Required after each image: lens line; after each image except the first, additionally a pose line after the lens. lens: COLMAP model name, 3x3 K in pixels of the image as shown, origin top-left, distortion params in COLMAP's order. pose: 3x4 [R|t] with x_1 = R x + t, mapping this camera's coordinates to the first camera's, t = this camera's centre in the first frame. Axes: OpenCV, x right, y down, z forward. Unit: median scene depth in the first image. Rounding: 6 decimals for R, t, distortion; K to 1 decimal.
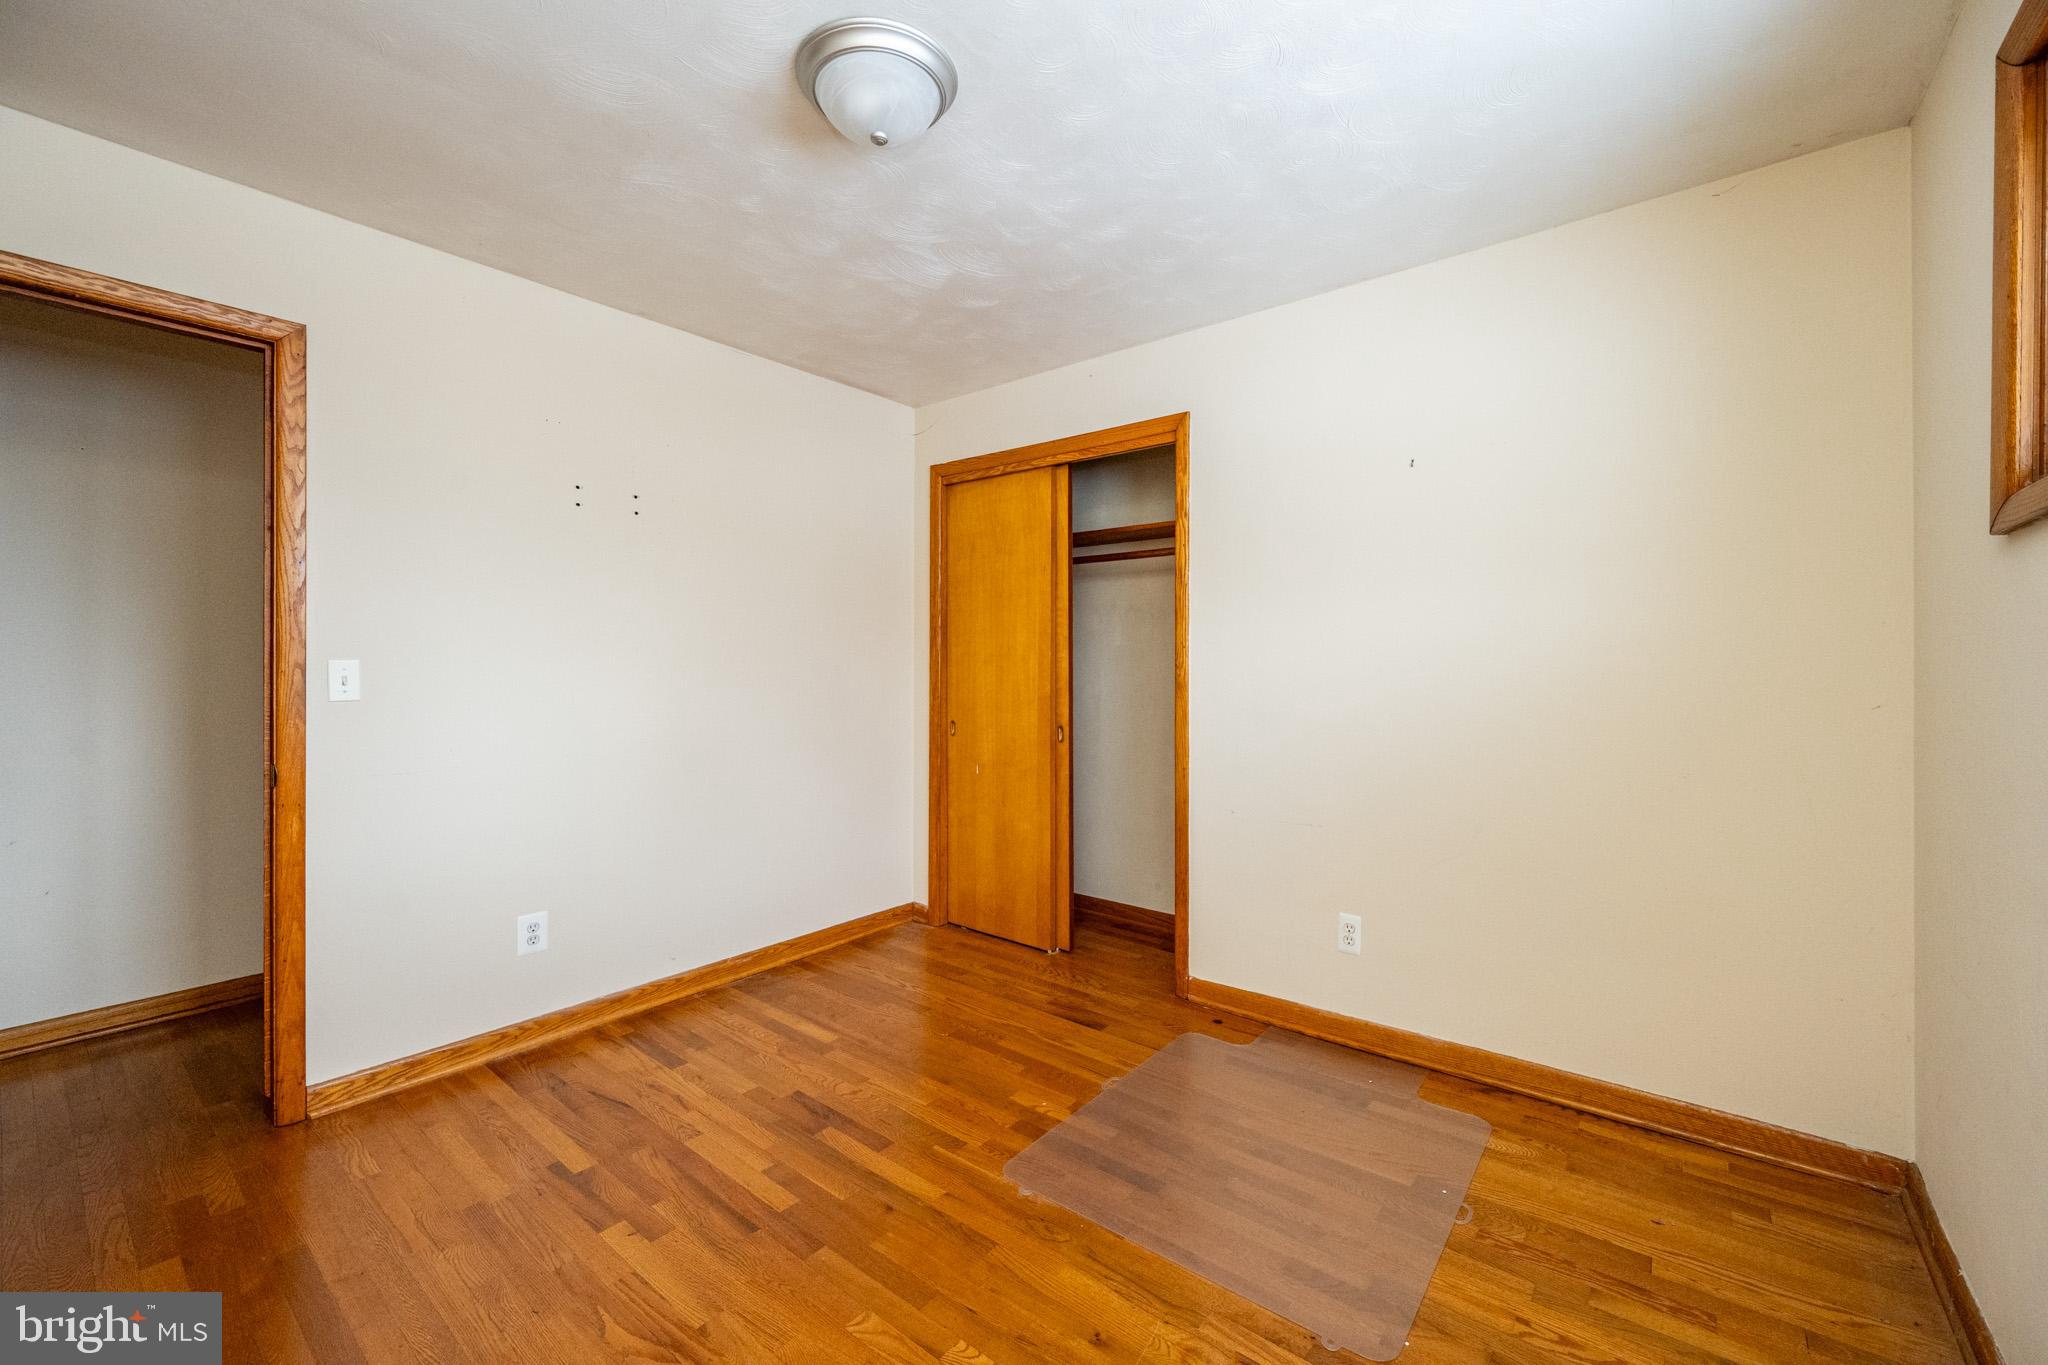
lens RADIAL K [[822.8, 0, 1017.8], [0, 822.8, 657.6], [0, 0, 1]] dist [-0.000027, -0.000051]
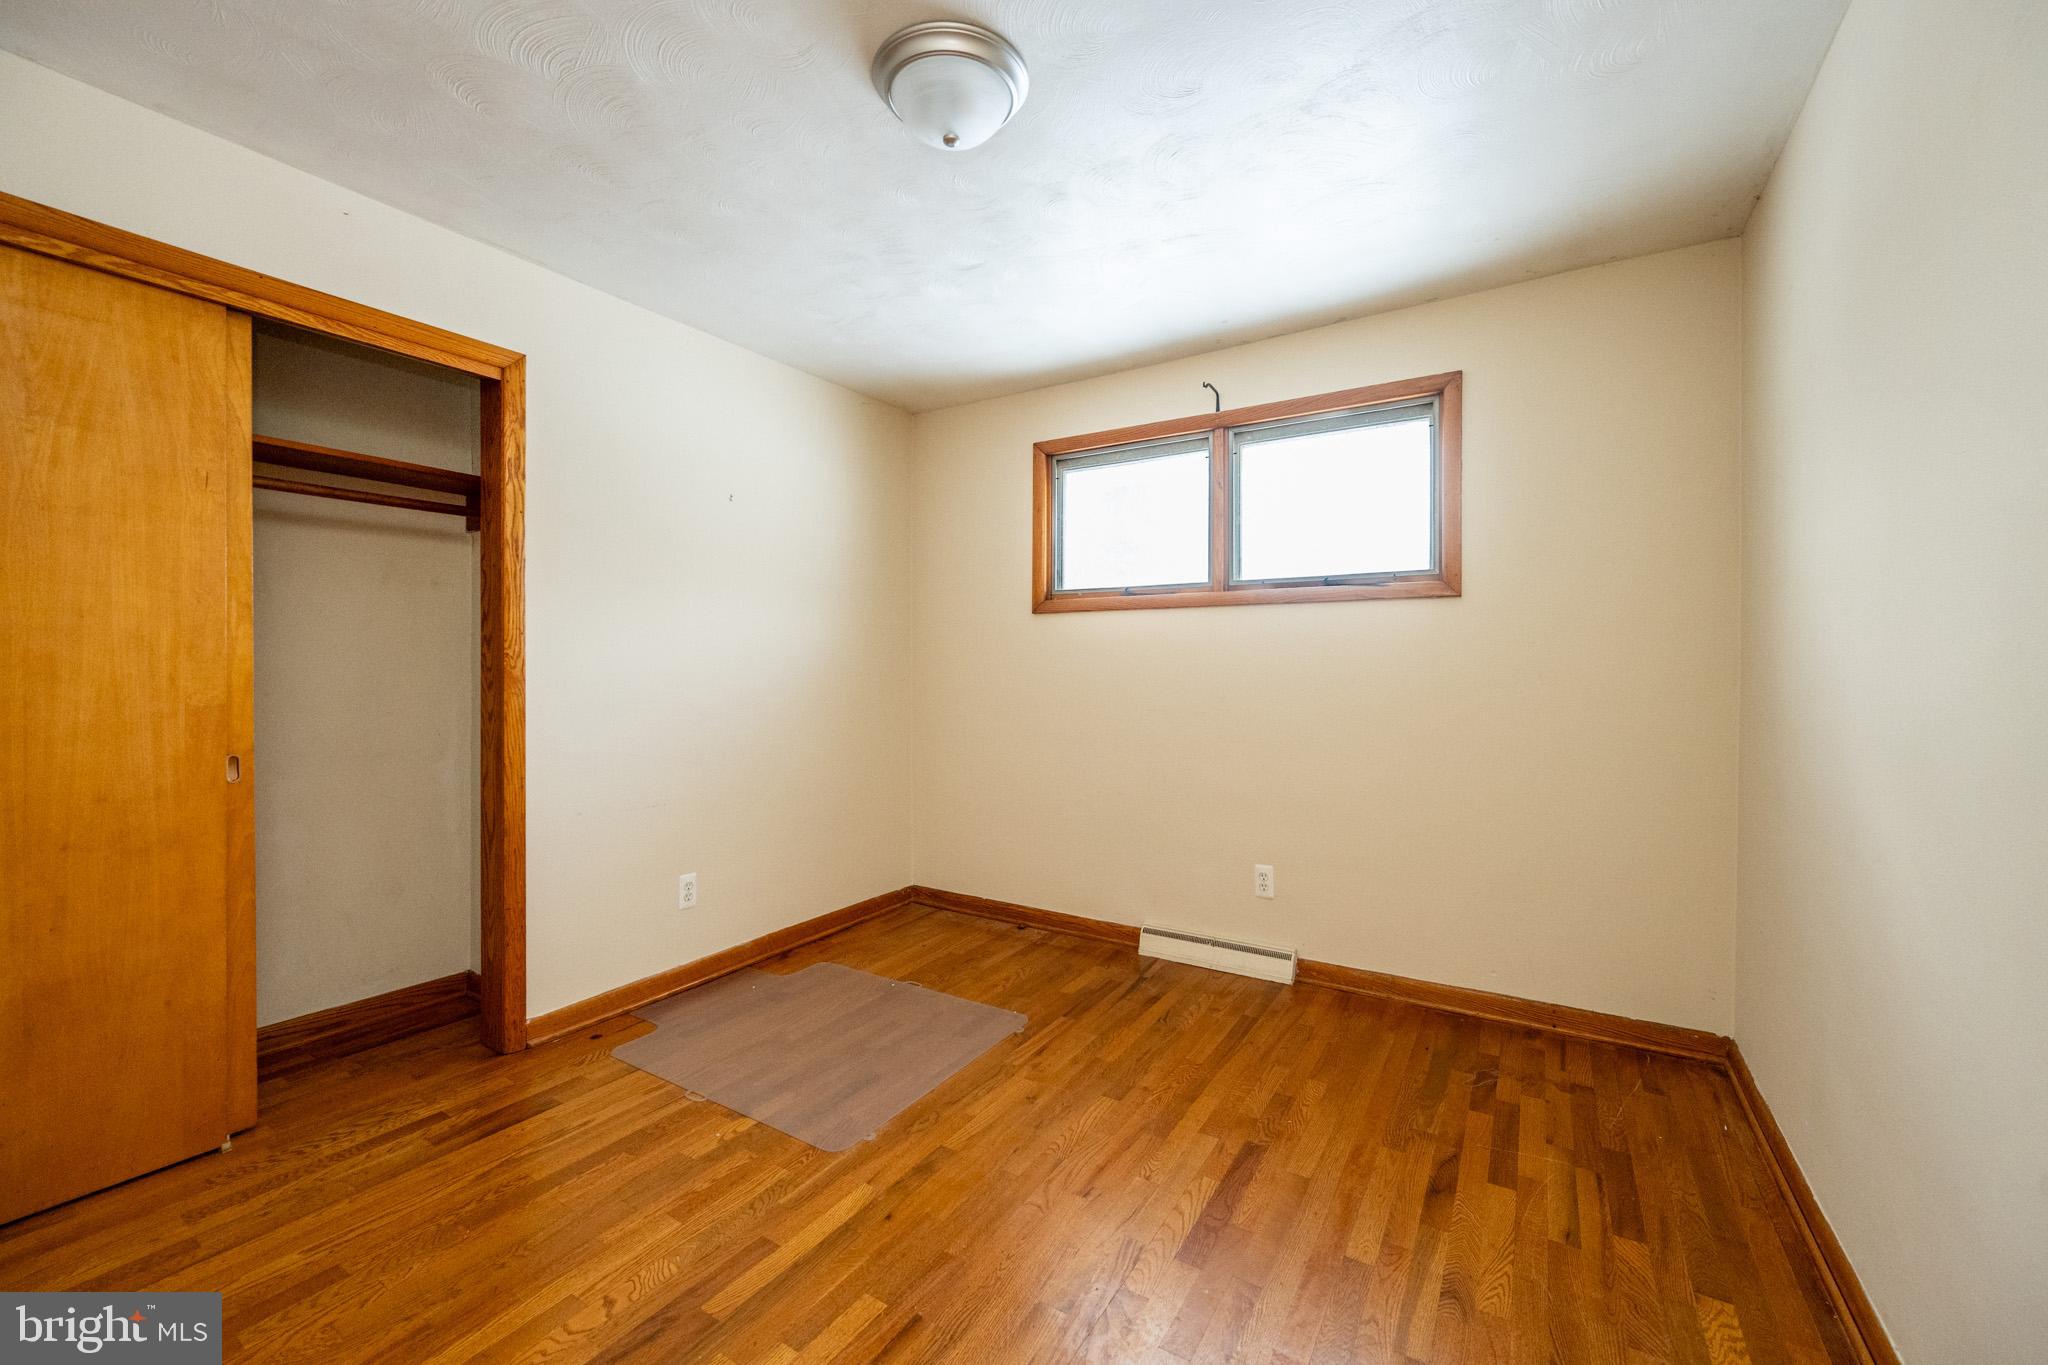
lens RADIAL K [[822.8, 0, 1017.8], [0, 822.8, 657.6], [0, 0, 1]] dist [-0.000027, -0.000051]
pose [[-0.118854, 0.015014, 0.992798, -0.795923], [-0.009205, 0.999826, -0.016222, 0.024985], [-0.992869, -0.011067, -0.118695, 0.683619]]
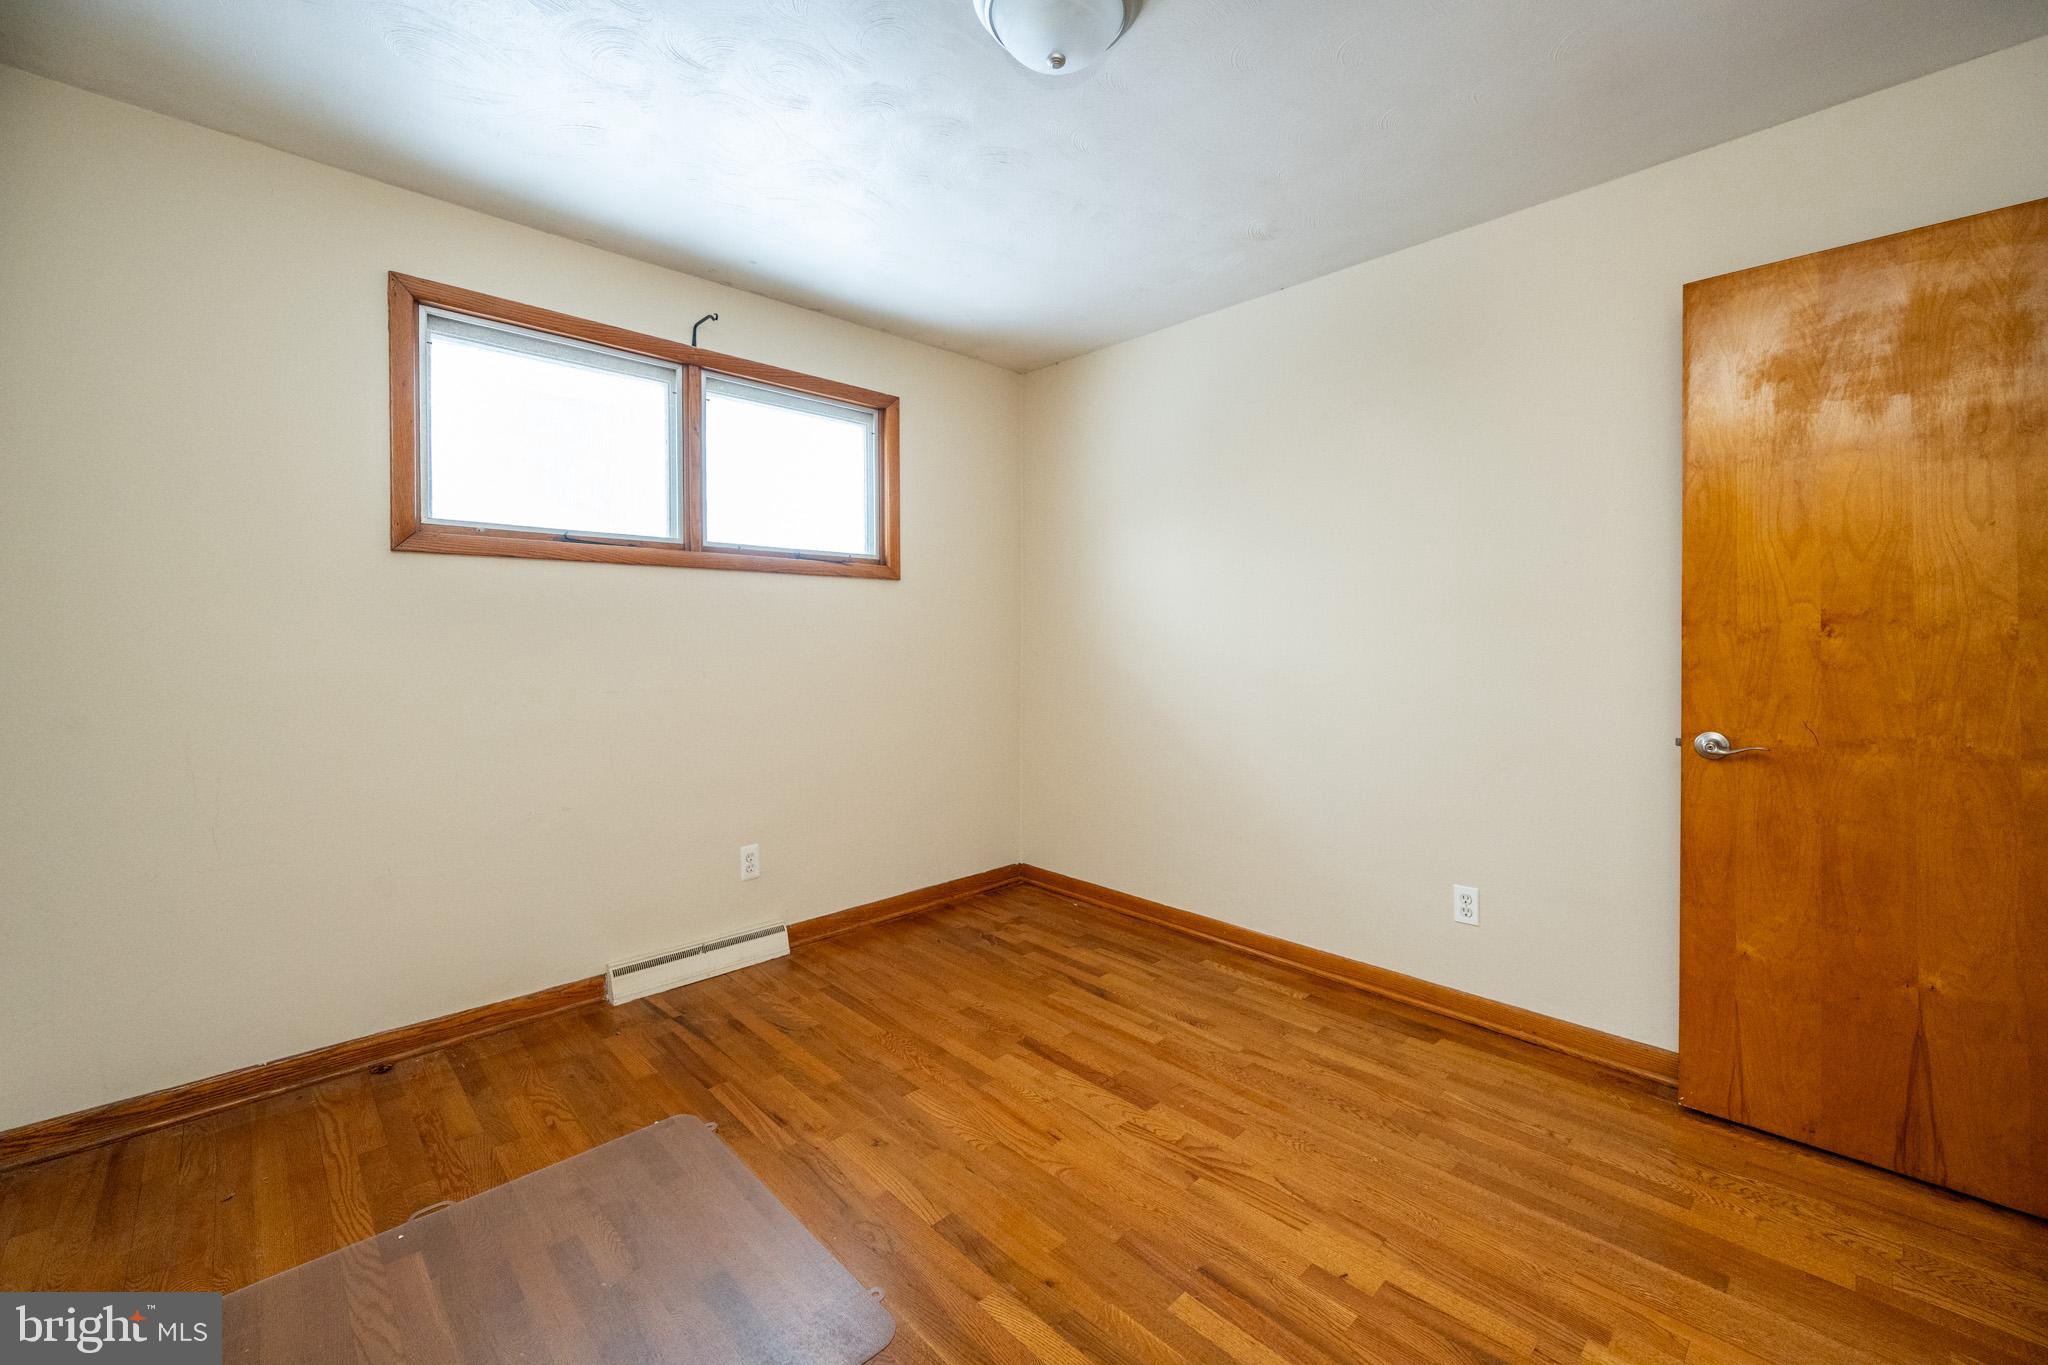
lens RADIAL K [[835.9, 0, 1020.7], [0, 835.9, 637.1], [0, 0, 1]] dist [0.000642, -0.000187]
pose [[-0.994182, 0.004375, 0.107629, -0.154350], [0.003803, 0.999978, -0.005524, 0.022500], [-0.107650, -0.005082, -0.994176, 1.290035]]
